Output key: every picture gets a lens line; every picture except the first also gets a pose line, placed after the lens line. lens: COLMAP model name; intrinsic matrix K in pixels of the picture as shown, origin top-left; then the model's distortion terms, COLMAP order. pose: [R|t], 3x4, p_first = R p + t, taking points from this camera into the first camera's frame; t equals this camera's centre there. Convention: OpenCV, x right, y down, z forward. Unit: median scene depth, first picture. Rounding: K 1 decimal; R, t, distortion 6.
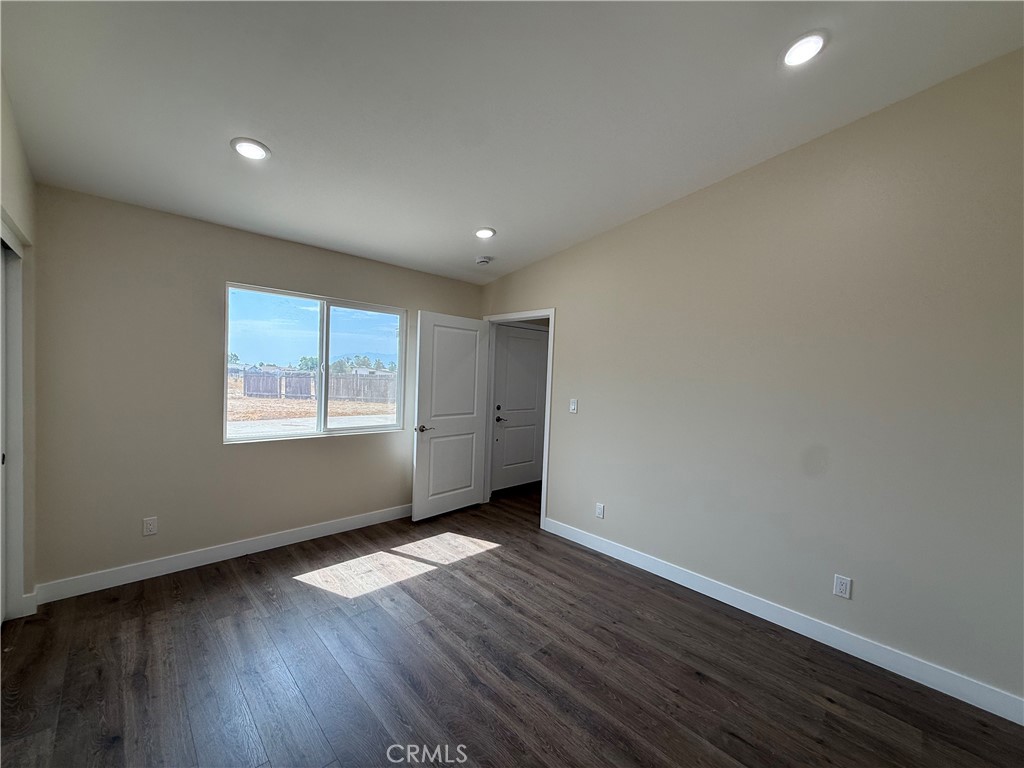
lens RADIAL K [[410.1, 0, 509.1], [0, 410.1, 387.3], [0, 0, 1]] dist [-0.000869, -0.000036]
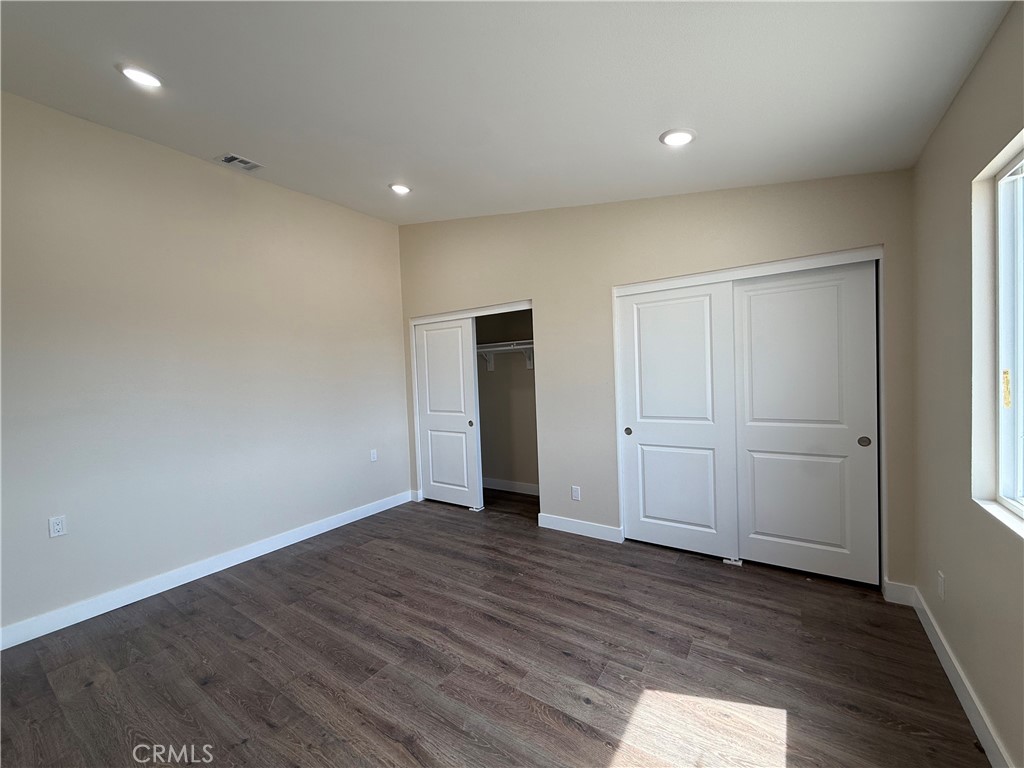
lens RADIAL K [[410.1, 0, 509.1], [0, 410.1, 387.3], [0, 0, 1]] dist [-0.000869, -0.000036]
pose [[-0.980245, 0.003723, -0.197750, -0.033285], [-0.008563, 0.998087, 0.061236, -0.036442], [0.197600, 0.061720, -0.978338, 1.850988]]
